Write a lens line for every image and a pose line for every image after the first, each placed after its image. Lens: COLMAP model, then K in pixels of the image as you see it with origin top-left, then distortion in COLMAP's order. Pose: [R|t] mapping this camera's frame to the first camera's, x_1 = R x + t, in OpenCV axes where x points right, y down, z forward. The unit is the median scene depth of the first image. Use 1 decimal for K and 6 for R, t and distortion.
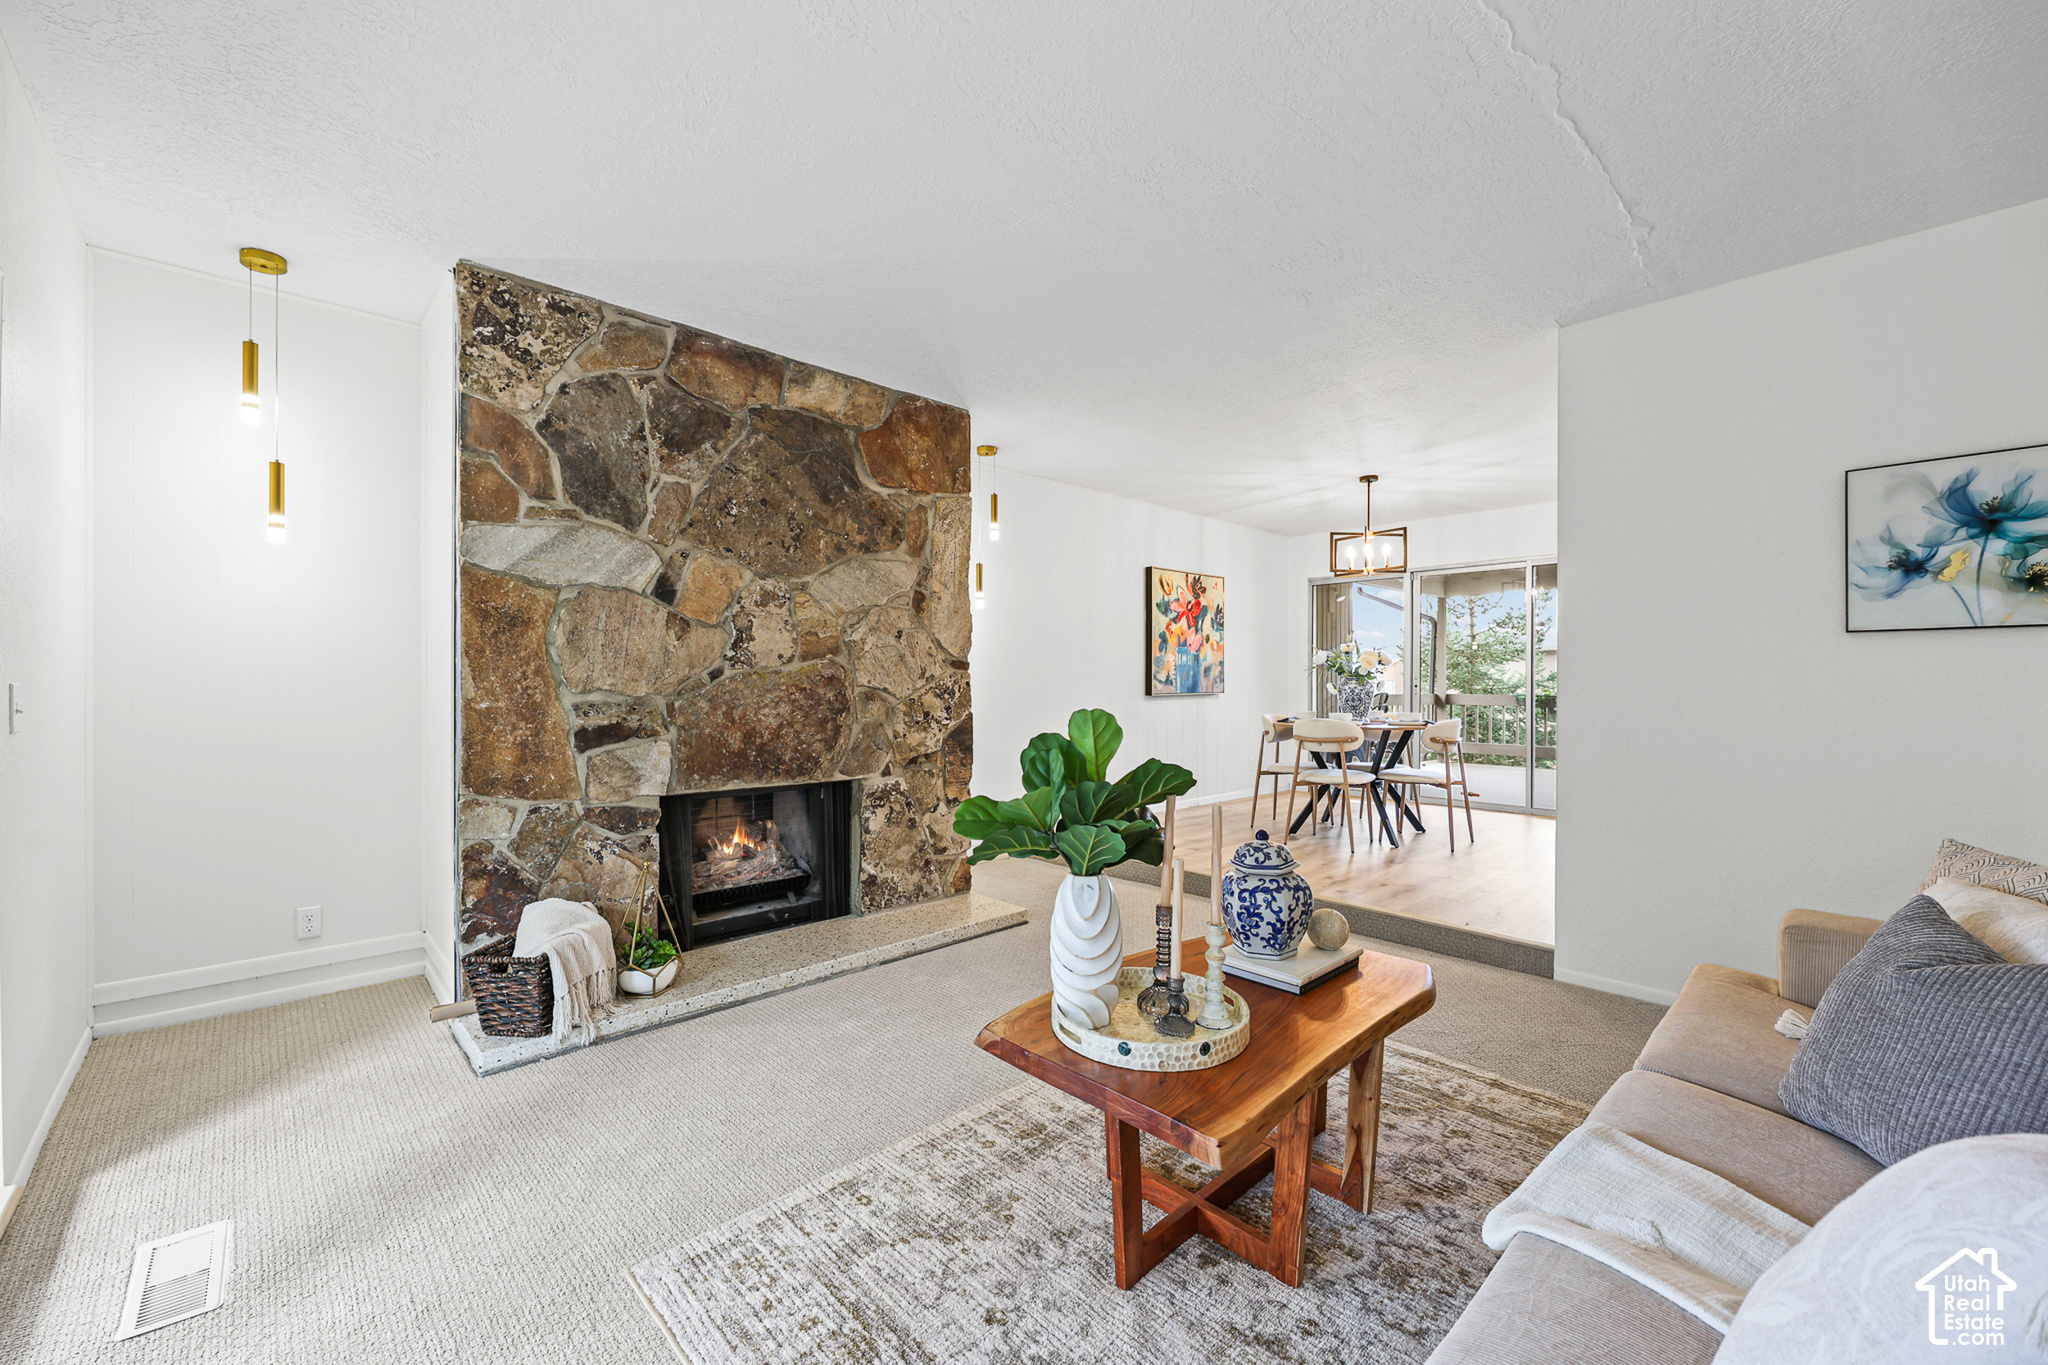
lens RADIAL K [[823.1, 0, 1025.1], [0, 823.1, 686.0], [0, 0, 1]] dist [-0.015808, -0.000172]
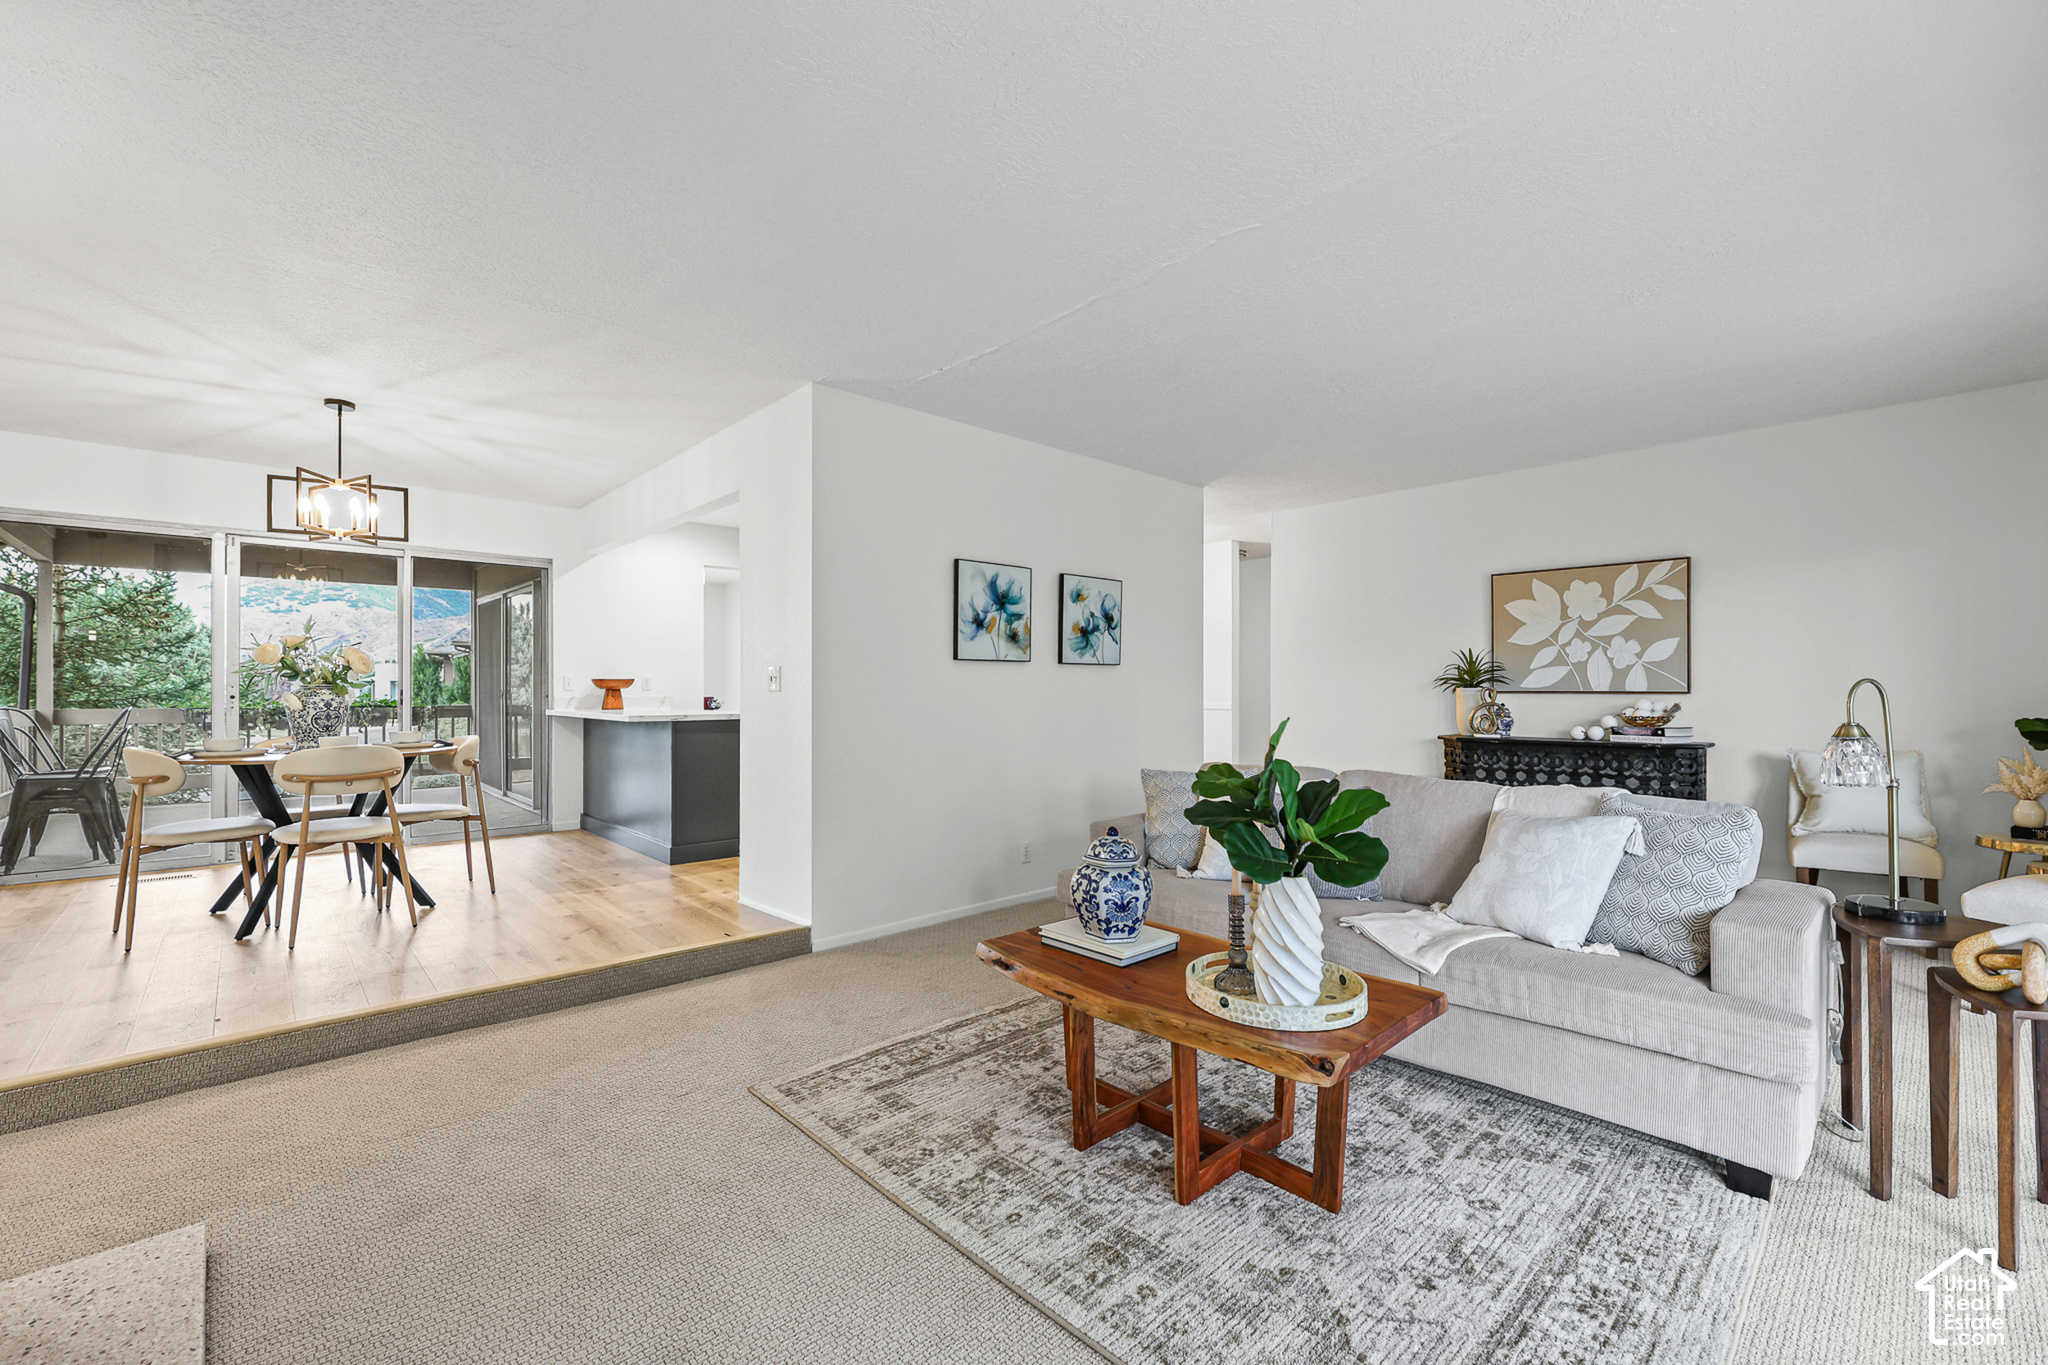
lens RADIAL K [[849.3, 0, 1024.0], [0, 849.3, 682.5], [0, 0, 1]] dist [0.009509, -0.000078]
pose [[0.005255, 0.004698, 0.999975, -0.699586], [0.006009, 0.999971, -0.004730, -0.013183], [-0.999968, 0.006034, 0.005227, 0.902438]]
